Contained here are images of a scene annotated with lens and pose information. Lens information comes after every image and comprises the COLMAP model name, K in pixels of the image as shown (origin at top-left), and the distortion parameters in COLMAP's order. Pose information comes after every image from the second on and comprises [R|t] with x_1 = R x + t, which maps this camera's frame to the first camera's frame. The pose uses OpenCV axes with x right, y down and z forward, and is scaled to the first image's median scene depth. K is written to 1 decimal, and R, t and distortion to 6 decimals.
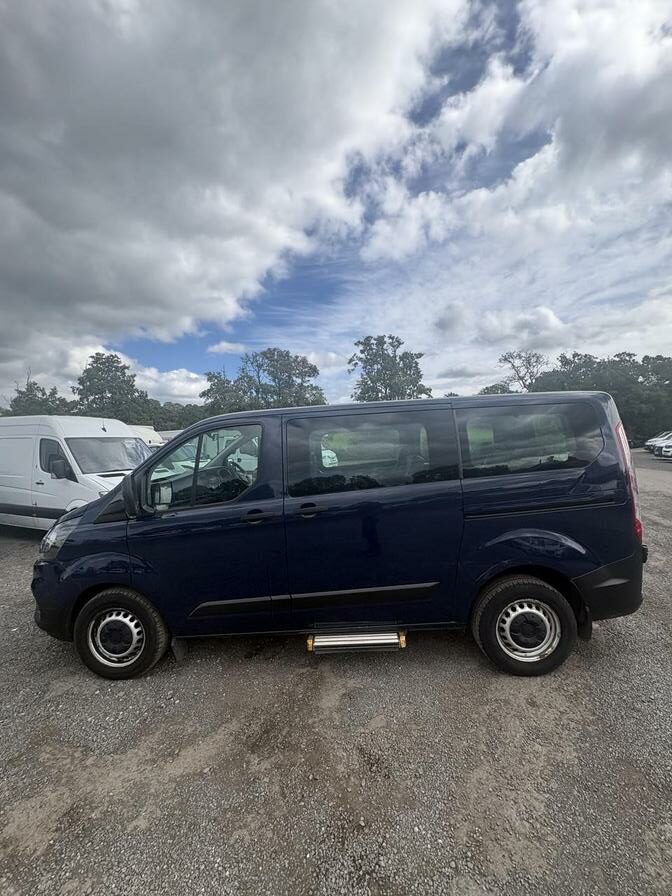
lens RADIAL K [[357.6, 0, 333.6], [0, 357.6, 449.6], [0, 0, 1]] dist [0.001999, 0.000077]
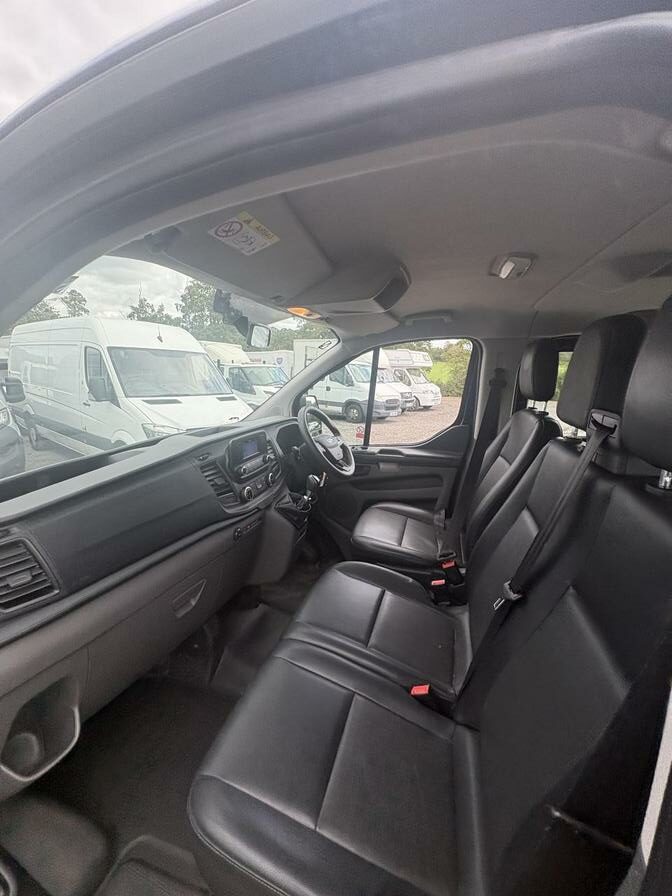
lens RADIAL K [[357.6, 0, 333.6], [0, 357.6, 449.6], [0, 0, 1]] dist [0.001999, 0.000077]
pose [[0.968887, 0.109138, -0.222141, -0.047453], [-0.064035, 0.977505, 0.200958, -0.001095], [0.239076, -0.180481, 0.954080, 0.170644]]
